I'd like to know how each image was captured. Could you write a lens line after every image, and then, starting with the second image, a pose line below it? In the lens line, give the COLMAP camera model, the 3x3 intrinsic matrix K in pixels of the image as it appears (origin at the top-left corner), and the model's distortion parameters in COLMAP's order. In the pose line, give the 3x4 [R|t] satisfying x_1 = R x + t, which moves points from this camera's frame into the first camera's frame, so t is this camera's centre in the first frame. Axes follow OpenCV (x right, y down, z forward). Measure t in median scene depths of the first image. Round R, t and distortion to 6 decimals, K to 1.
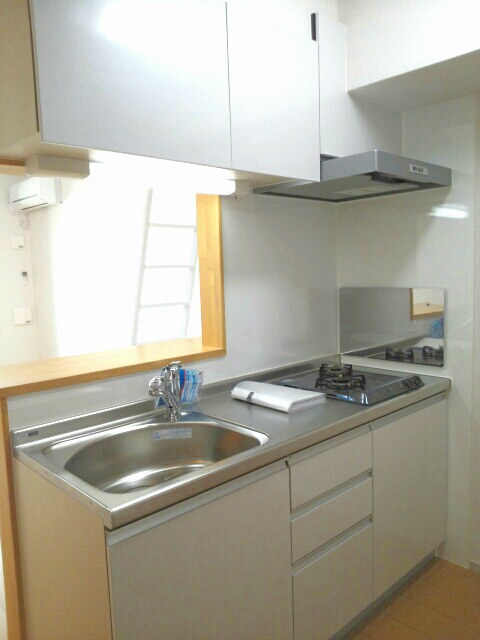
lens RADIAL K [[509.0, 0, 240.0], [0, 509.0, 320.0], [0, 0, 1]] dist [-0.012634, -0.009810]
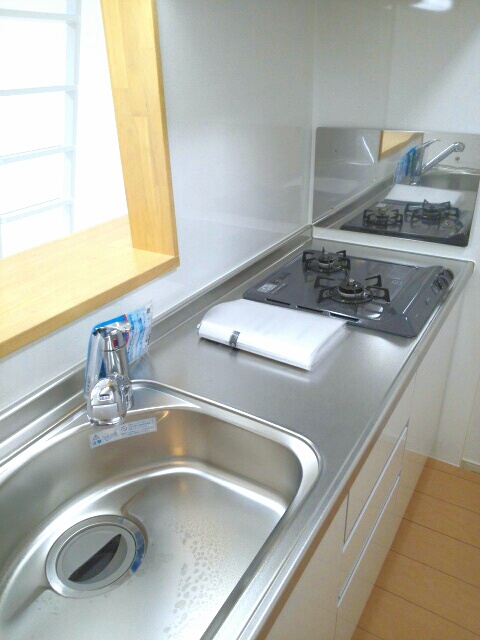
lens RADIAL K [[509.0, 0, 240.0], [0, 509.0, 320.0], [0, 0, 1]] dist [-0.012634, -0.009810]
pose [[0.966233, -0.115294, 0.230439, -0.105267], [0.025031, 0.932081, 0.361384, -0.088660], [-0.256453, -0.343413, 0.903493, 0.412464]]
